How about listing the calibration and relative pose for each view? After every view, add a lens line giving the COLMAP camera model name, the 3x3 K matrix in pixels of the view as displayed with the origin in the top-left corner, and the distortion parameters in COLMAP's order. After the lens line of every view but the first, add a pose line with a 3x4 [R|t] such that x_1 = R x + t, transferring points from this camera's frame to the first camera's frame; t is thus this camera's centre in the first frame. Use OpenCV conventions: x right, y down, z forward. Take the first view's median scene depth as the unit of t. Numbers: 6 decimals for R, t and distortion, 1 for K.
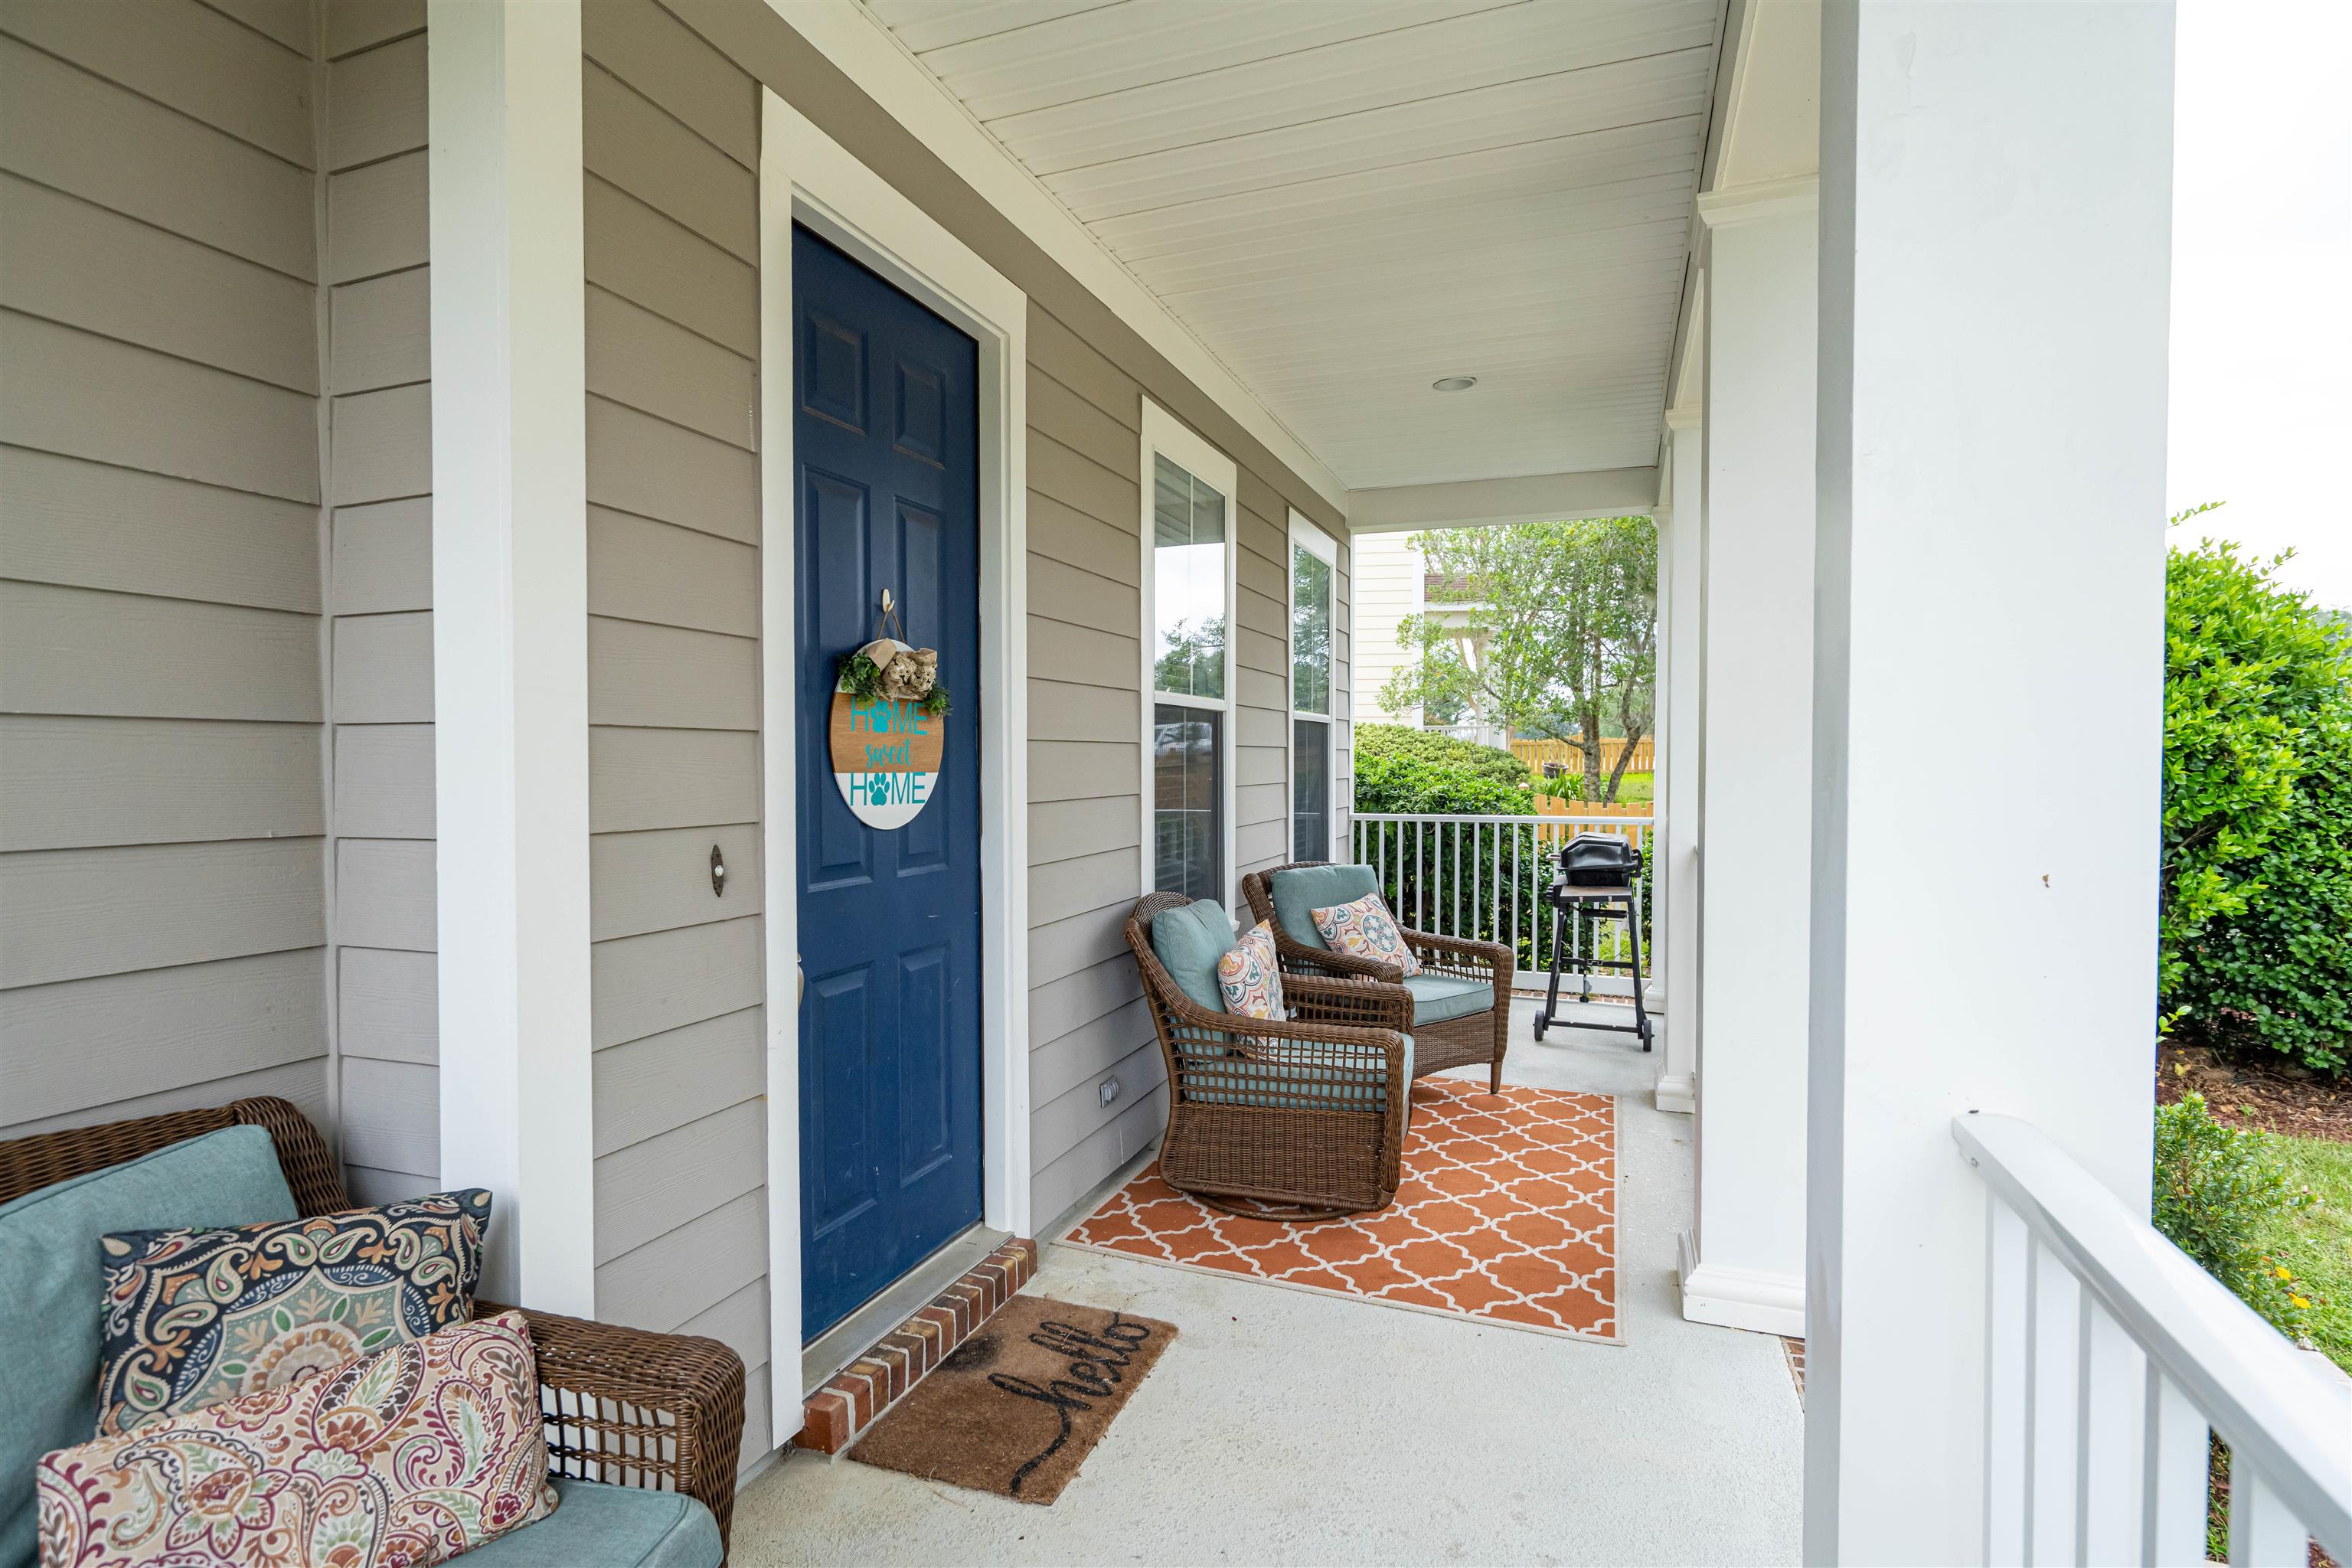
lens RADIAL K [[1200.6, 0, 1176.0], [0, 1200.6, 784.0], [0, 0, 1]] dist [-0.001327, 0.001919]
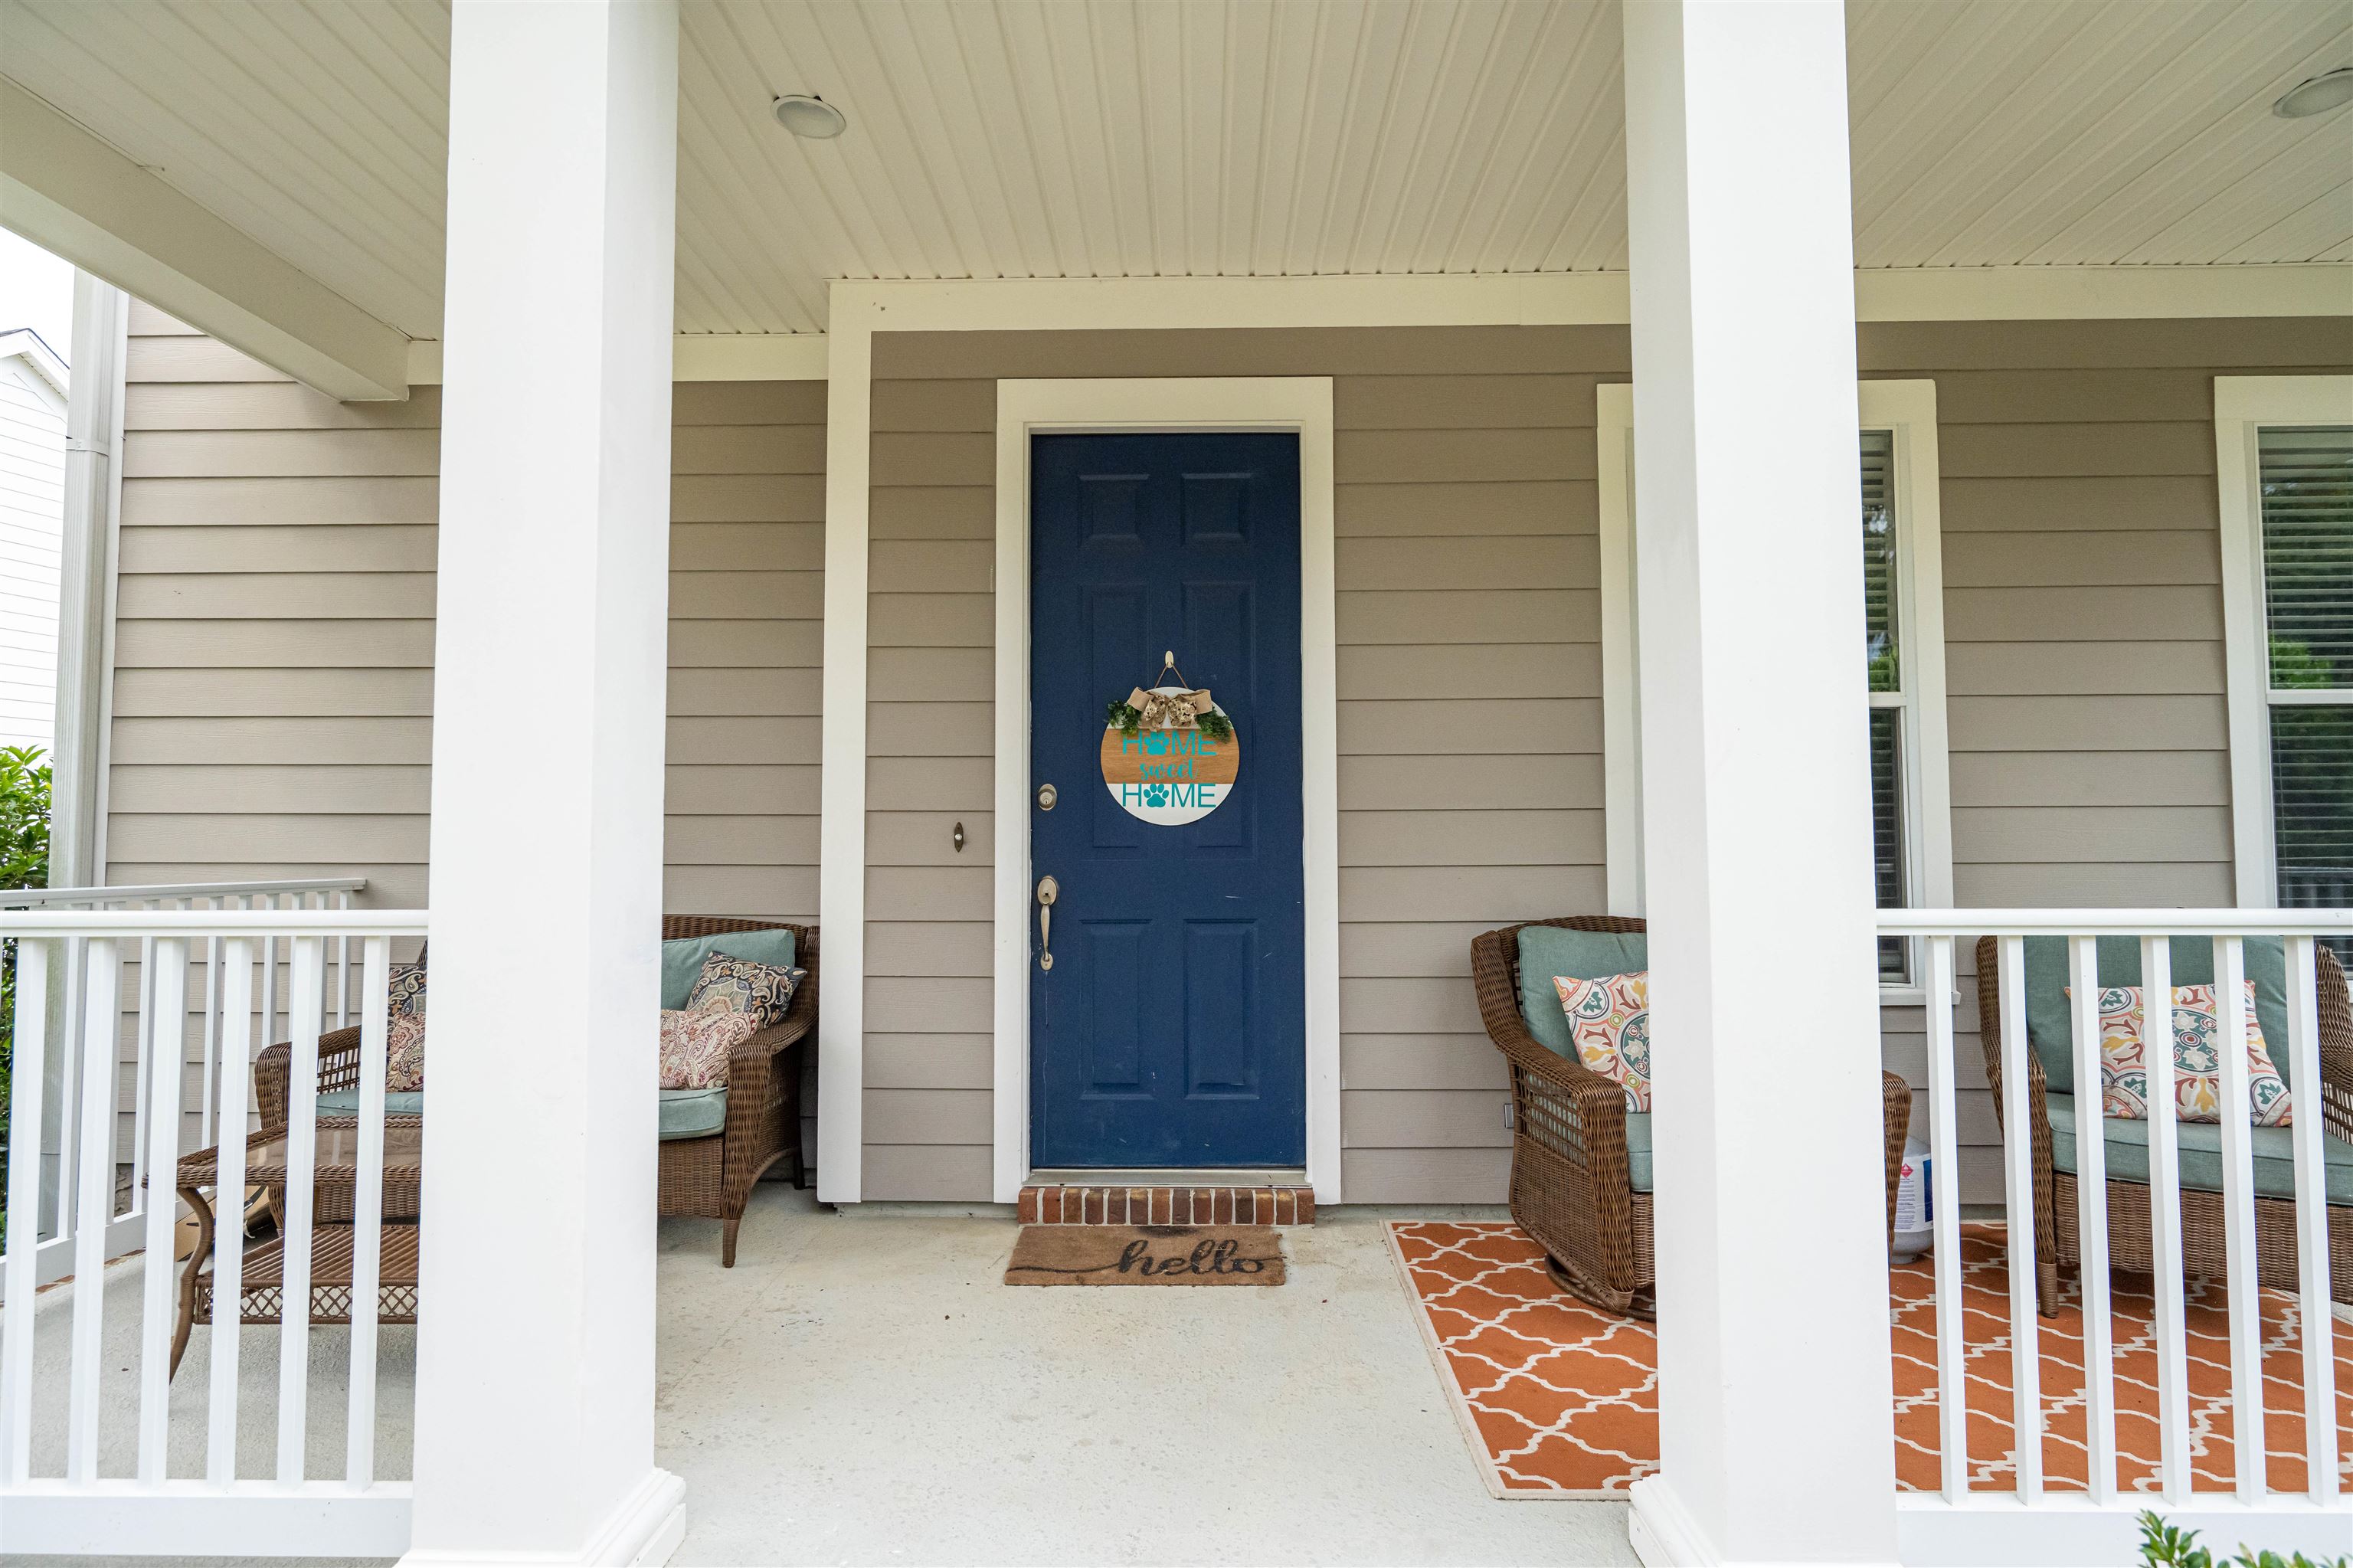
lens RADIAL K [[1201.1, 0, 1176.5], [0, 1201.1, 784.0], [0, 0, 1]] dist [-0.001327, 0.001919]
pose [[0.328399, -0.054374, -0.942973, 1.014332], [-0.017651, 0.997814, -0.063683, 0.074837], [0.944374, 0.037558, 0.326722, 0.540697]]
